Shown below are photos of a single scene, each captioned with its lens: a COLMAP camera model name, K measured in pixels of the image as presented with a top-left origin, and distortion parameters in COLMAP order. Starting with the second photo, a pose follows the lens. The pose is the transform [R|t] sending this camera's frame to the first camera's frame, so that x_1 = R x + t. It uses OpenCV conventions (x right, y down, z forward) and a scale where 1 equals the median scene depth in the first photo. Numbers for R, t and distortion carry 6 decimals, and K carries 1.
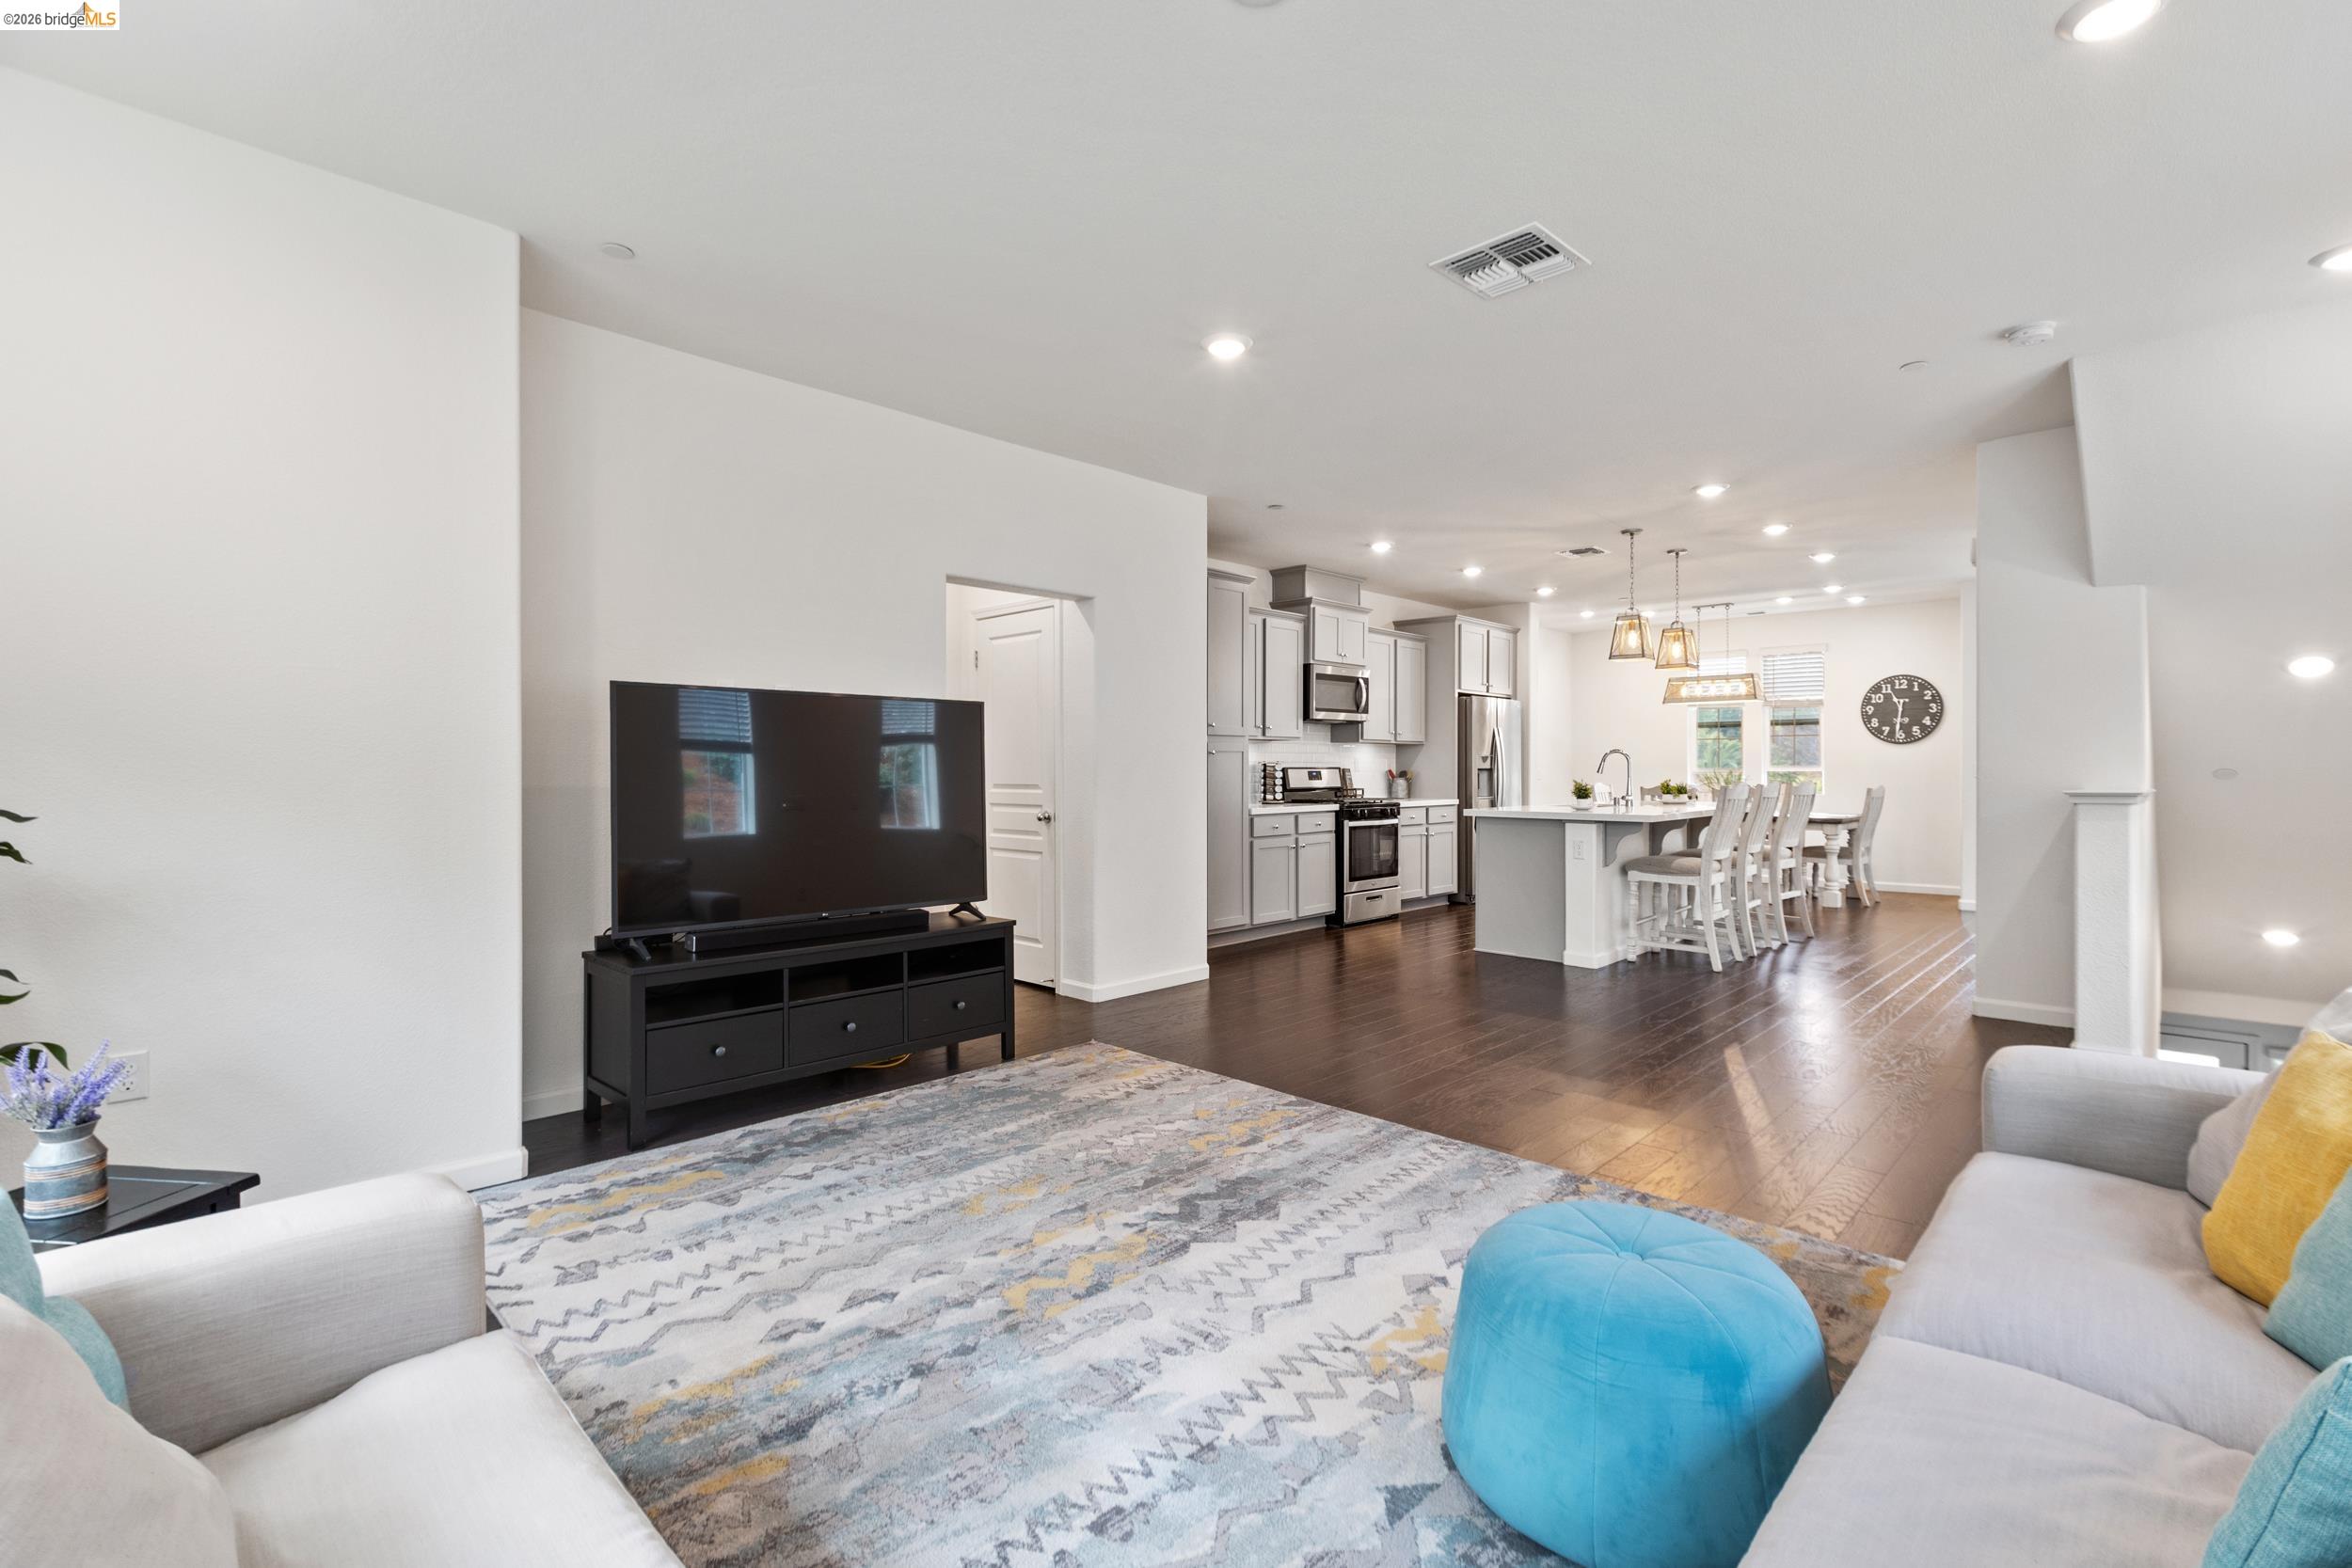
lens RADIAL K [[1058.1, 0, 1194.4], [0, 1058.1, 769.2], [0, 0, 1]] dist [0.000581, 0.000206]
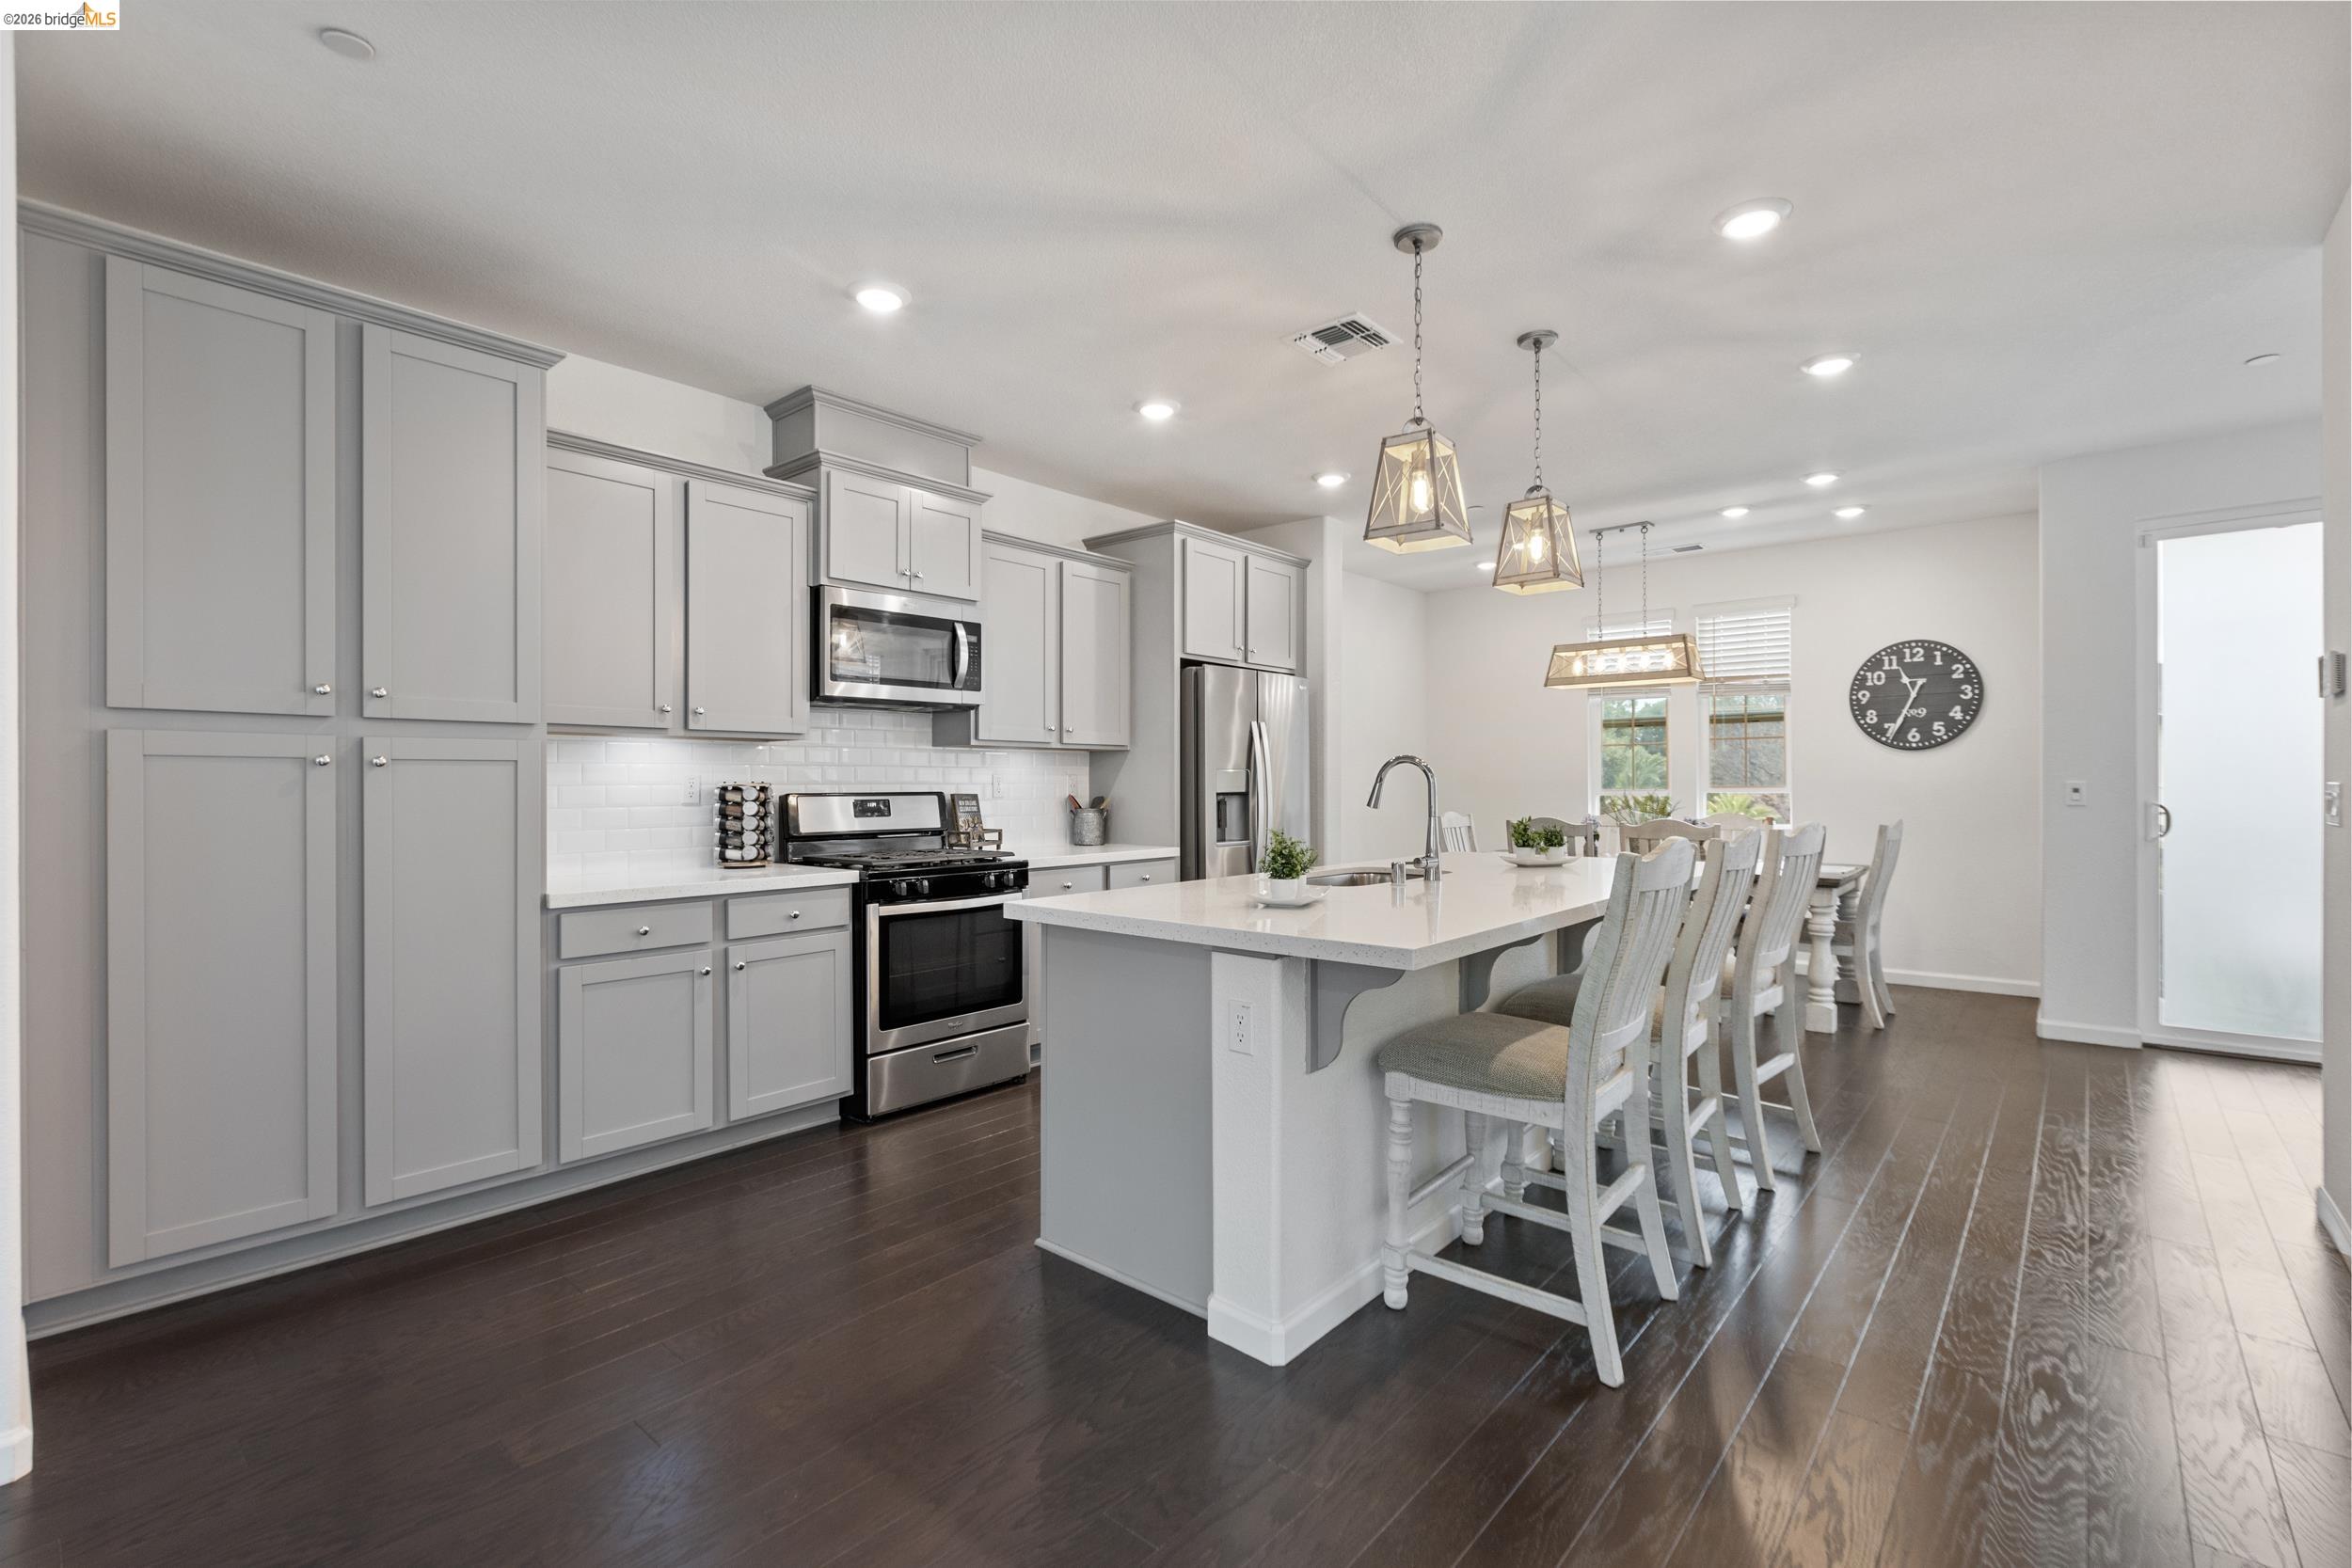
lens RADIAL K [[1067.8, 0, 1172.6], [0, 1067.8, 787.9], [0, 0, 1]] dist [-0.002590, -0.000090]
pose [[0.998885, -0.002747, 0.047130, 0.228430], [0.002614, 0.999992, 0.002882, -0.005172], [-0.047137, -0.002755, 0.998885, 0.448576]]
